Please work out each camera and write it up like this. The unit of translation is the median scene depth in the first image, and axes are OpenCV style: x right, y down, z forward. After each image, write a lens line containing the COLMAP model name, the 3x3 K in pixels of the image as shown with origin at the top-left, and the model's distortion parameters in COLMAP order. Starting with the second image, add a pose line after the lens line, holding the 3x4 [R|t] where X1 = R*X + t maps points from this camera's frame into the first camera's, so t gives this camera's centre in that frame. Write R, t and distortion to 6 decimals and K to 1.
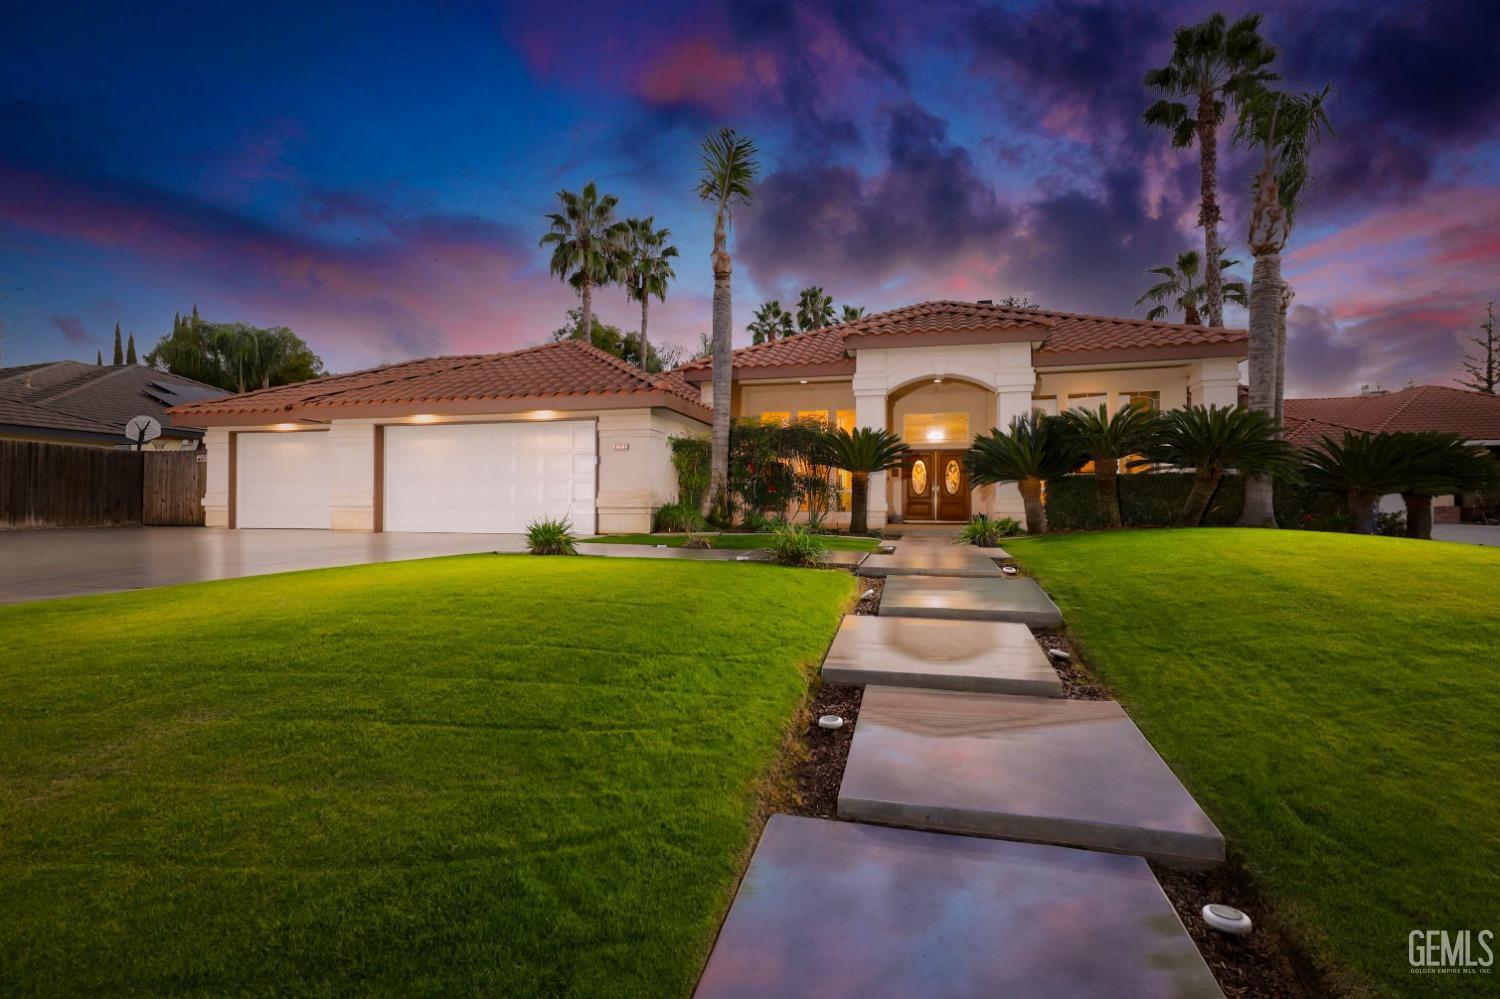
lens RADIAL K [[661.9, 0, 755.3], [0, 661.9, 493.9], [0, 0, 1]] dist [0.023879, 0.000437]
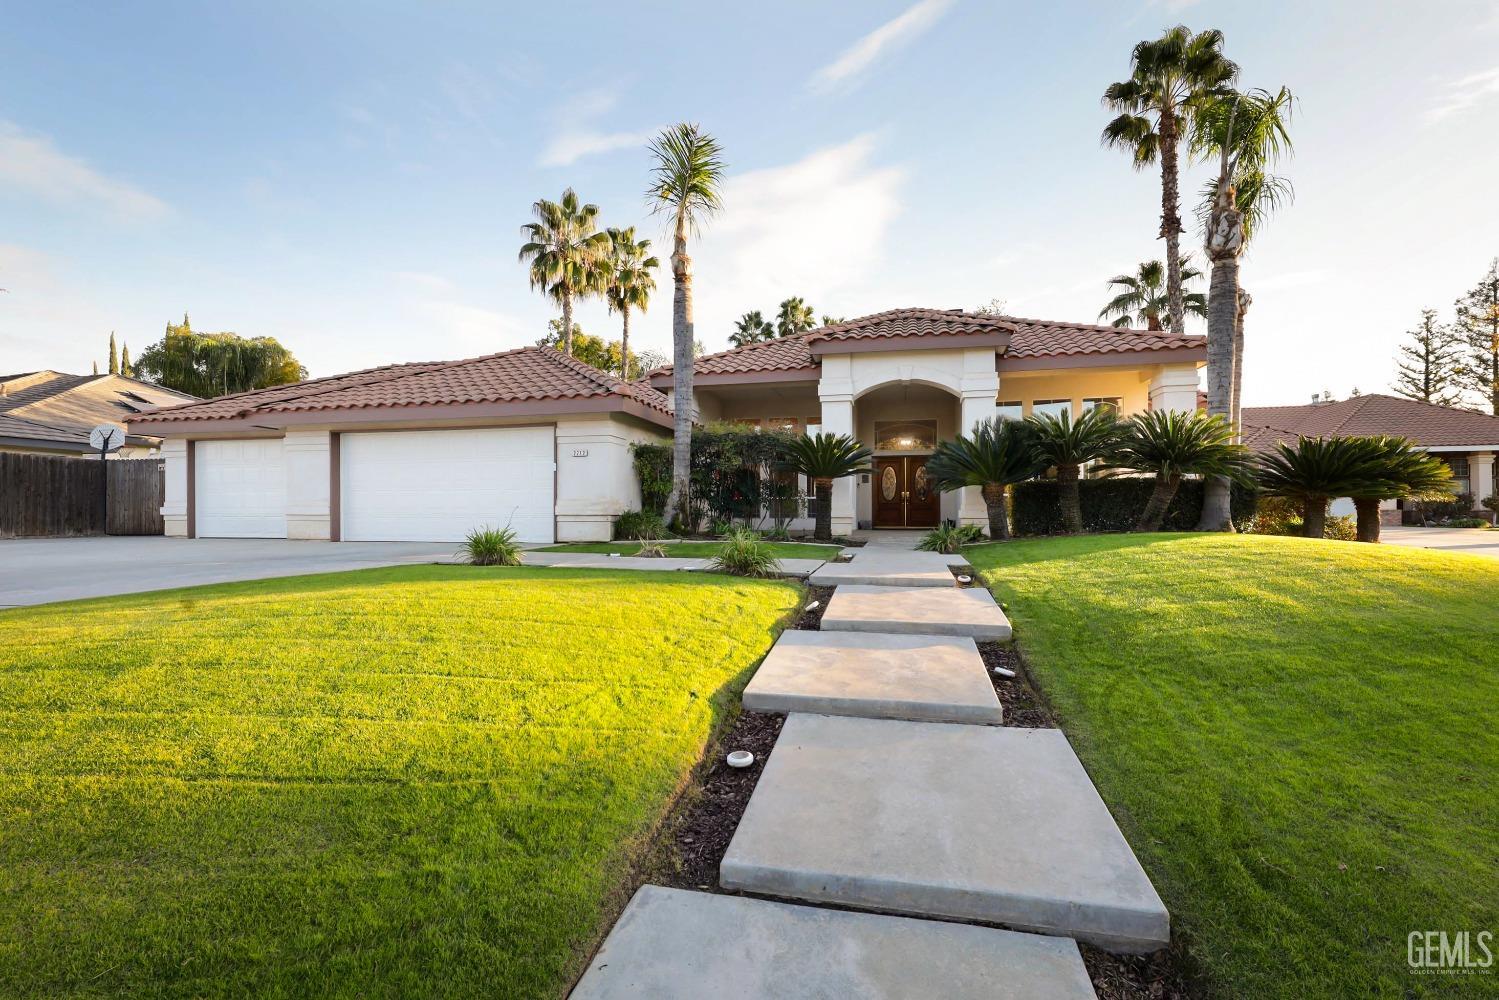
lens RADIAL K [[636.7, 0, 757.0], [0, 636.7, 509.6], [0, 0, 1]] dist [0.011449, -0.002449]
pose [[0.999783, -0.004366, 0.020380, 0.039272], [0.004074, 0.999889, 0.014315, -0.000084], [-0.020440, -0.014229, 0.999690, 0.051042]]
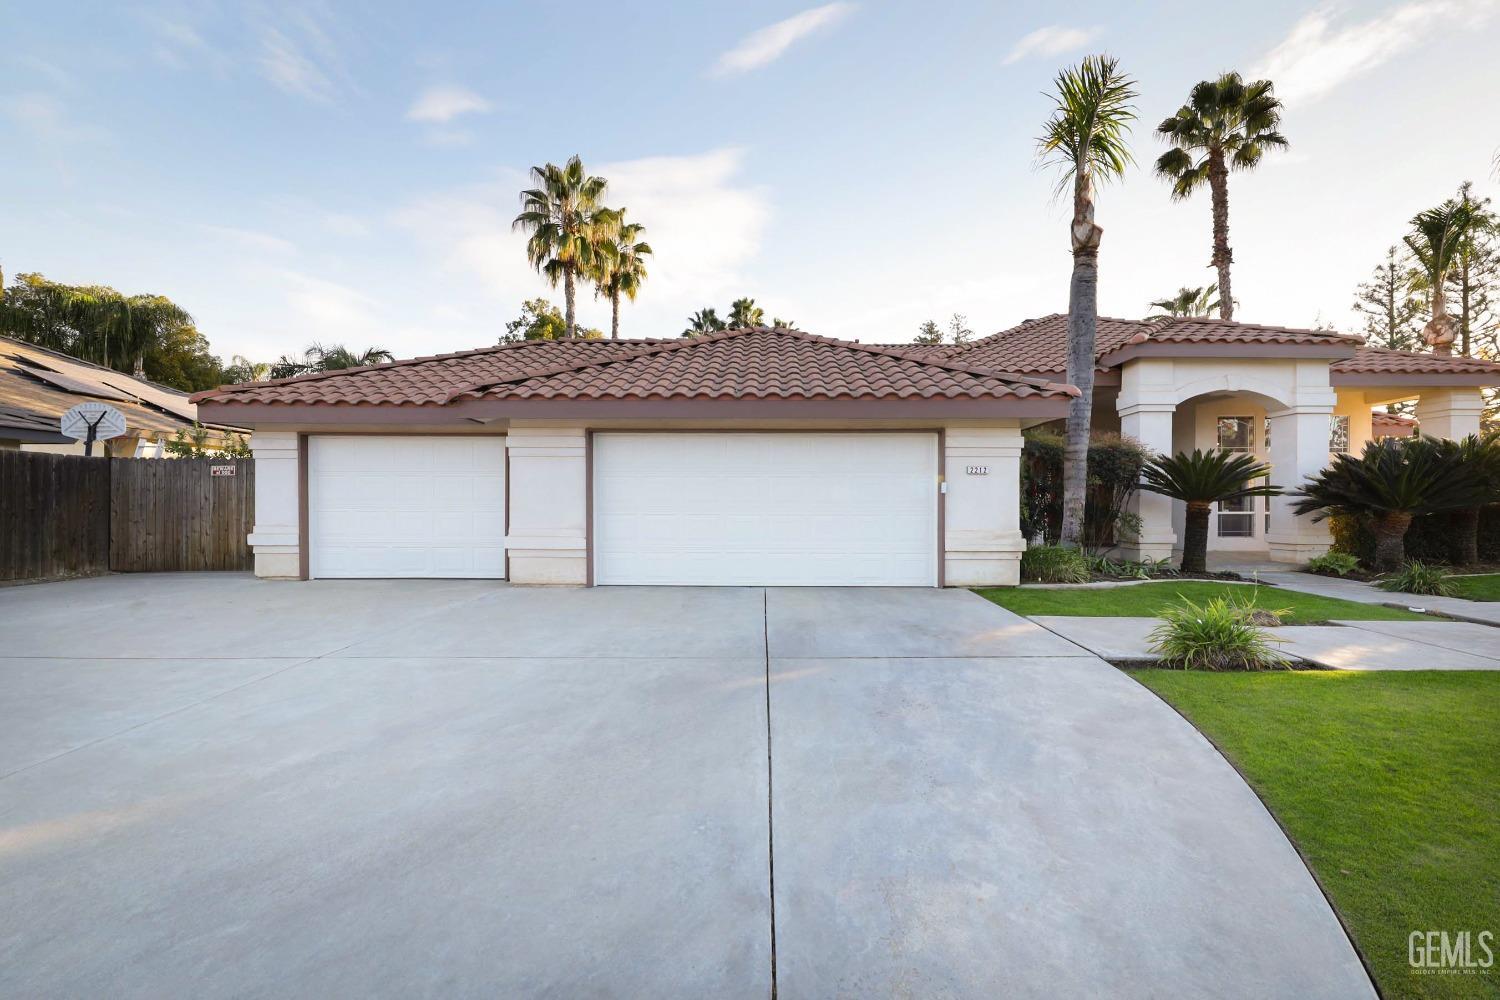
lens RADIAL K [[586.8, 0, 736.5], [0, 586.8, 506.4], [0, 0, 1]] dist [0.008346, -0.002432]
pose [[0.972143, -0.002789, 0.234370, -0.611987], [-0.003716, 0.999620, 0.027309, -0.046181], [-0.234357, -0.027419, 0.971764, 0.411229]]
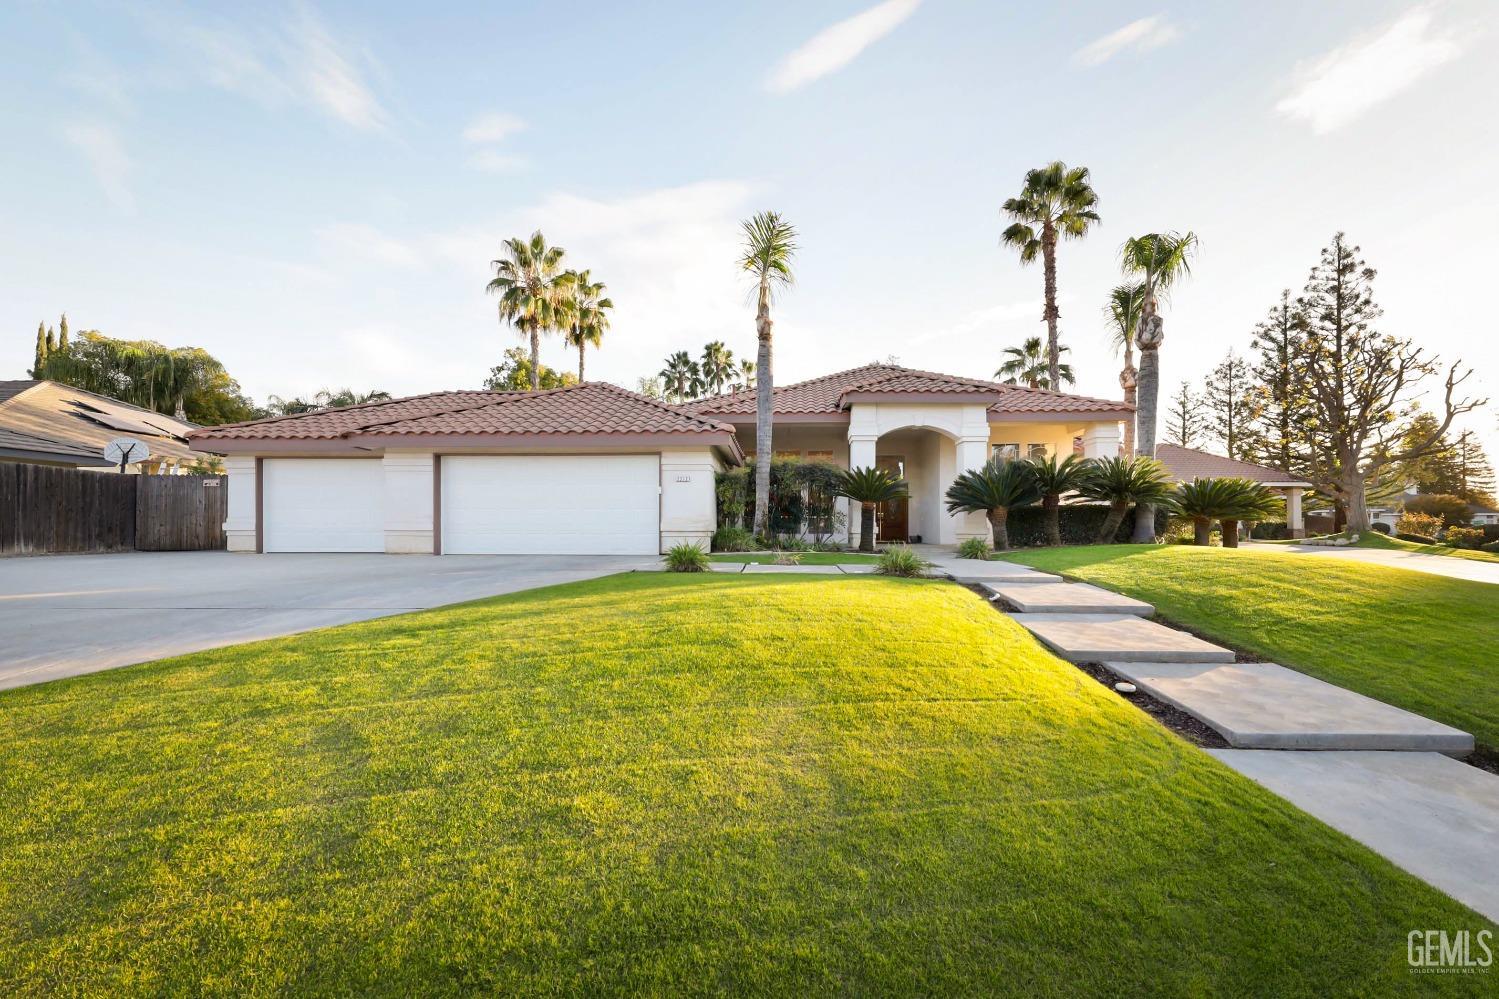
lens RADIAL K [[566.3, 0, 748.4], [0, 566.3, 525.7], [0, 0, 1]] dist [0.013580, 0.000402]
pose [[0.977579, -0.001481, 0.210566, -0.294033], [-0.001520, 0.999900, 0.014087, -0.003076], [-0.210565, -0.014092, 0.977478, 0.002468]]
